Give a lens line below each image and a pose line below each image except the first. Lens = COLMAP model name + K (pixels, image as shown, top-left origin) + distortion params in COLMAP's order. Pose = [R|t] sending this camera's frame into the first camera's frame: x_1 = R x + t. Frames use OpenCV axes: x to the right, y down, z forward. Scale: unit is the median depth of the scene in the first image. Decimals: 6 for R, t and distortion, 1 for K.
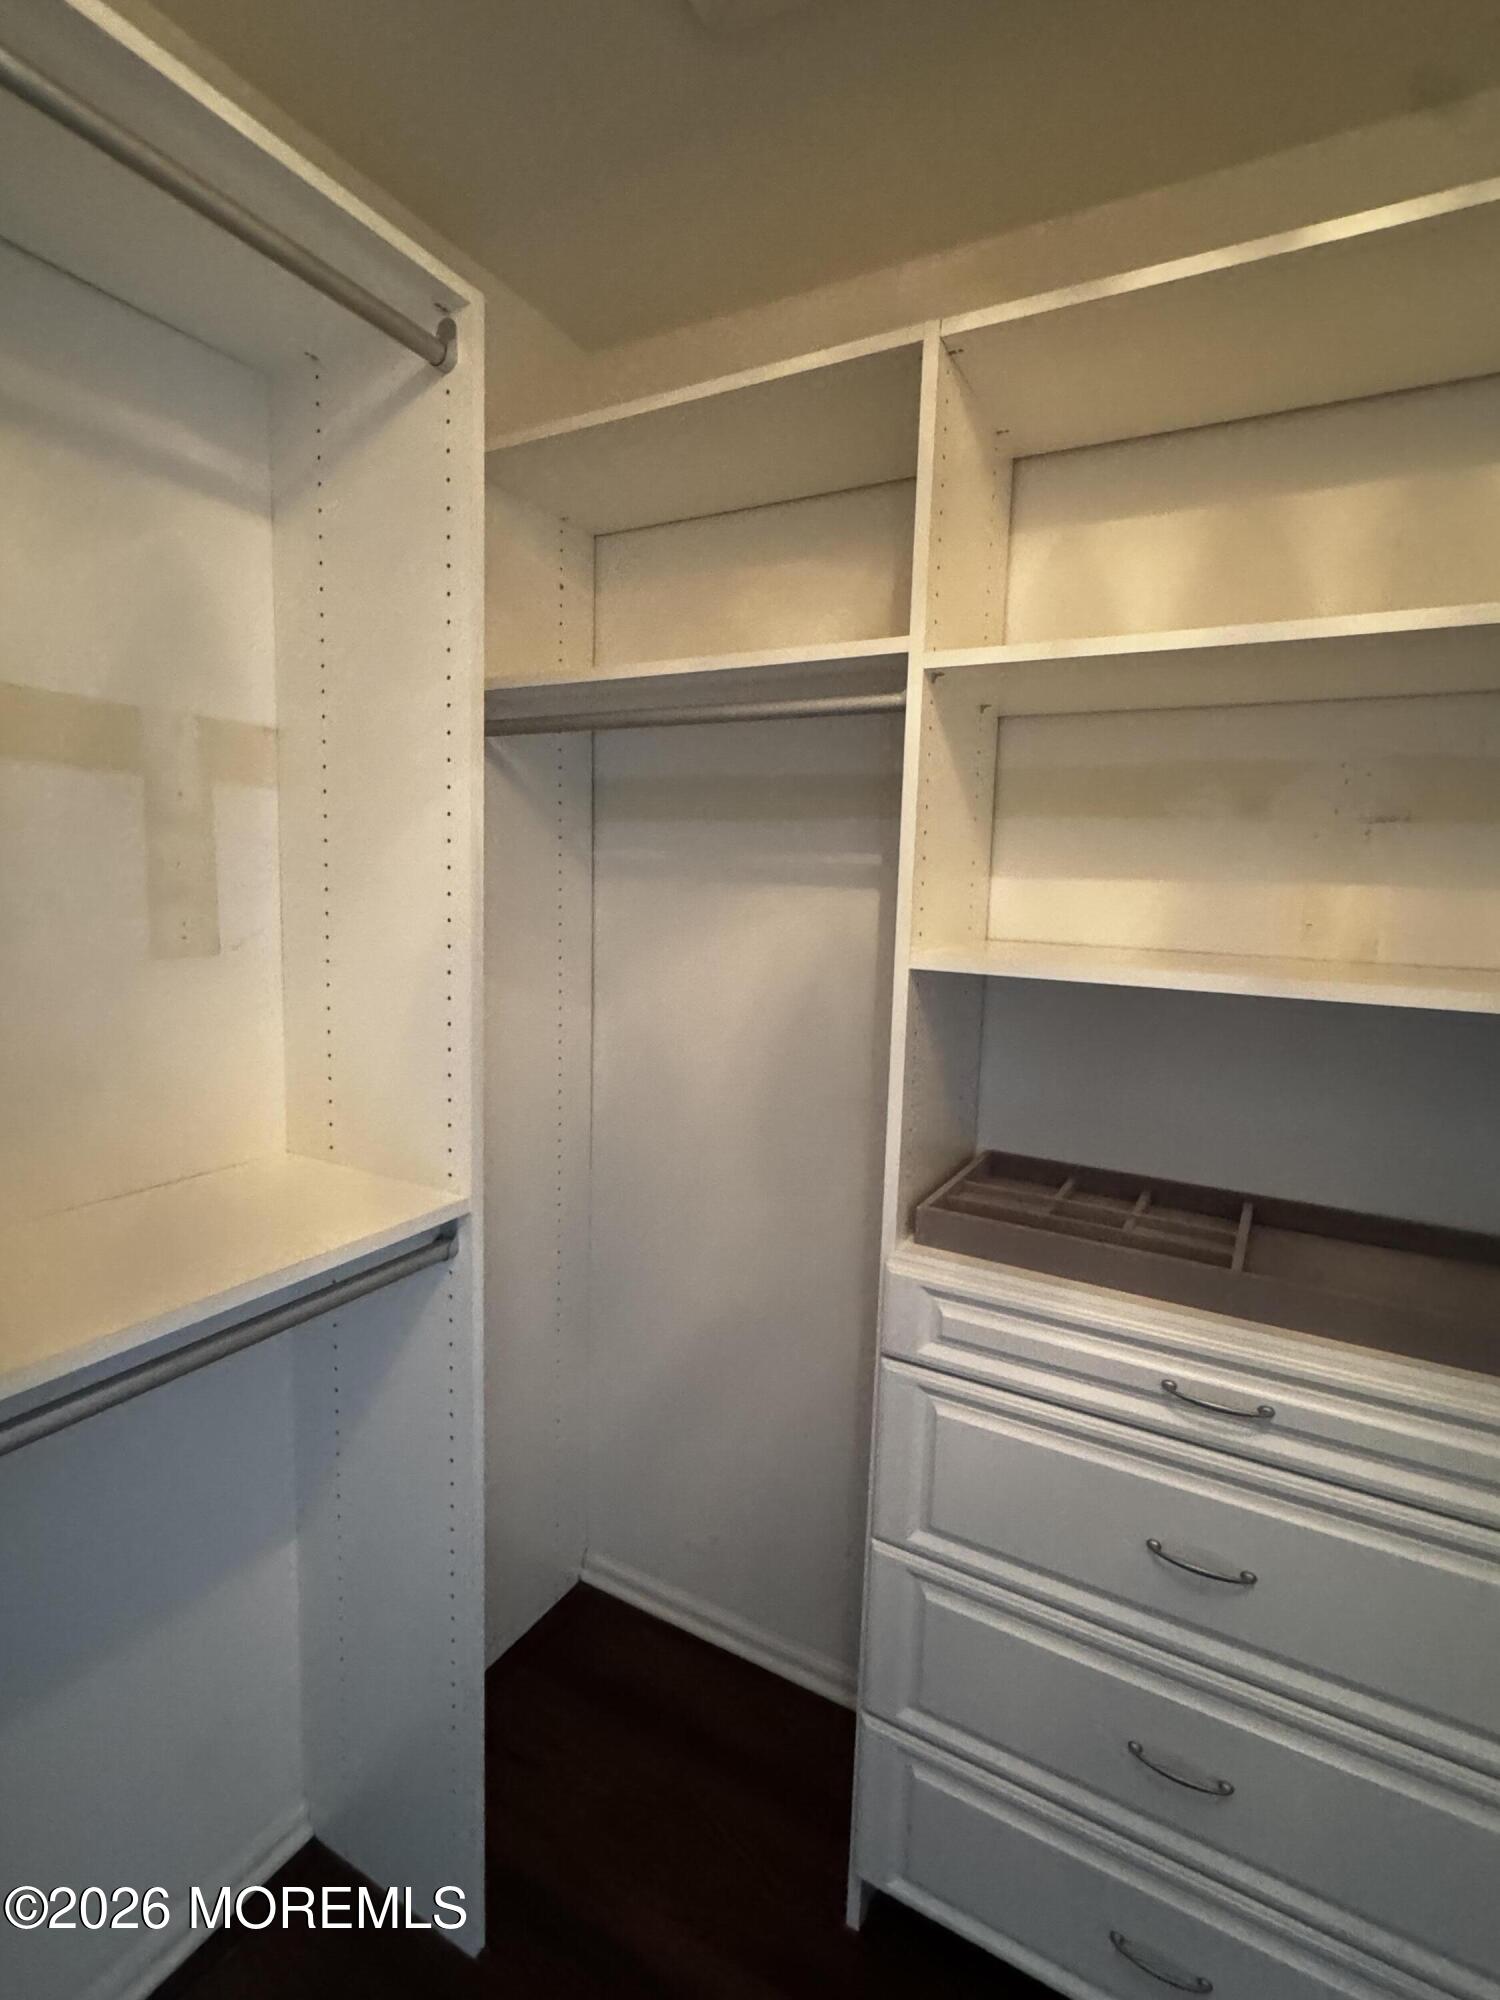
lens RADIAL K [[992.4, 0, 747.0], [0, 992.4, 993.1], [0, 0, 1]] dist [0.002459, -0.000220]
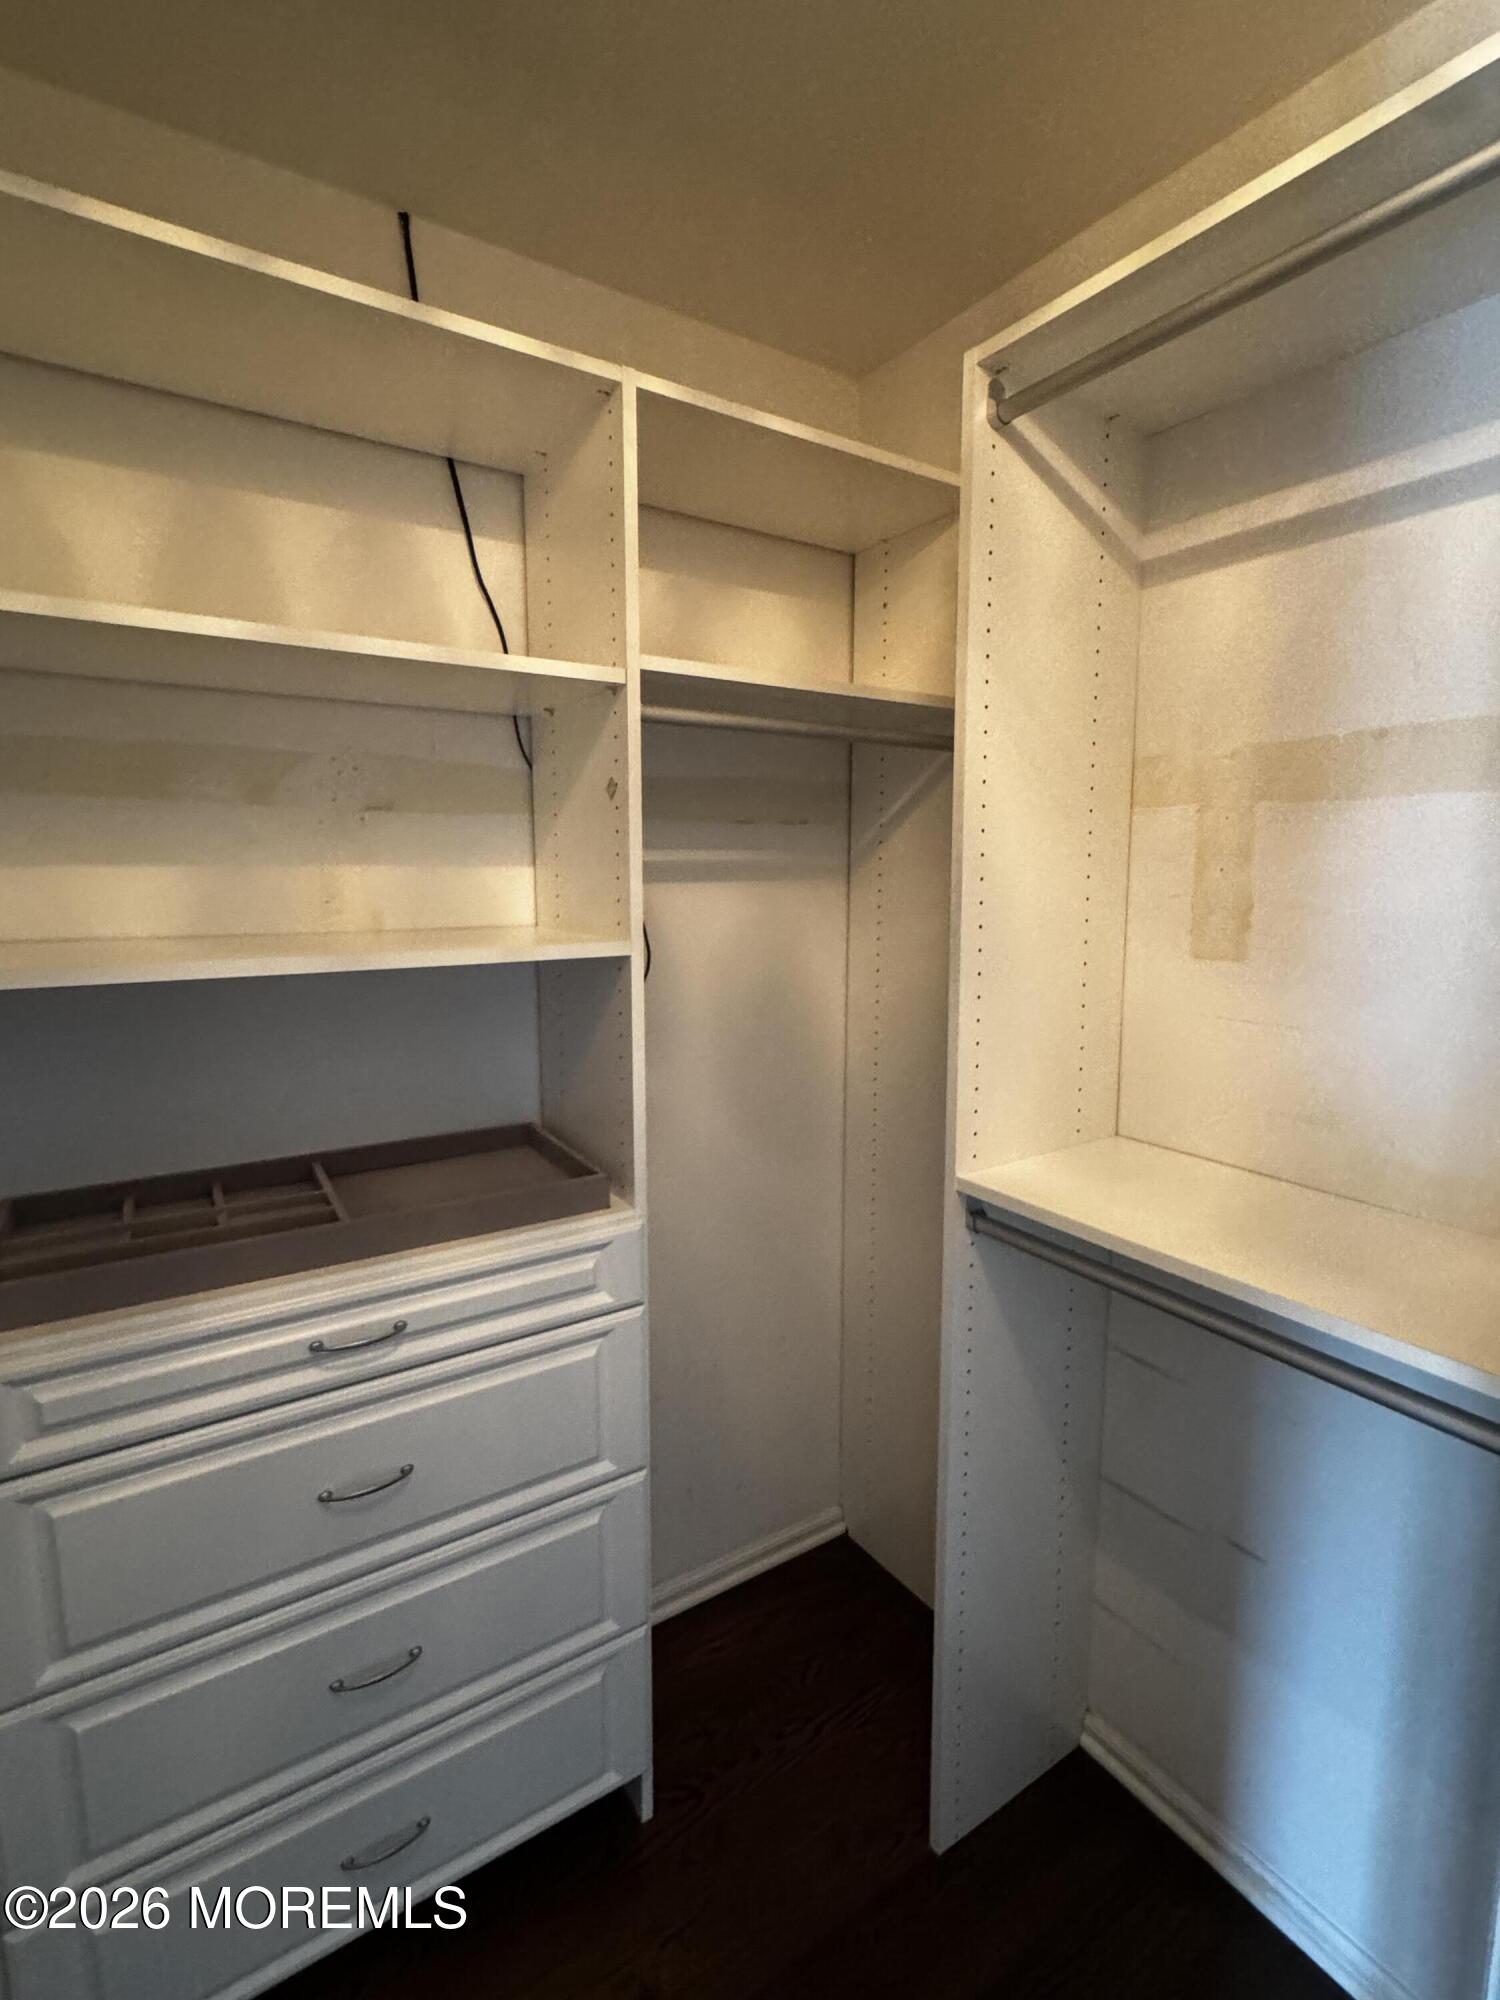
lens RADIAL K [[932.4, 0, 750.0], [0, 932.4, 1000.0], [0, 0, 1]] dist [-0.001057, -0.000488]
pose [[0.455953, -0.150220, 0.877235, -0.177016], [0.122491, 0.986865, 0.105327, -0.017703], [-0.881535, 0.059429, 0.468364, 0.101088]]
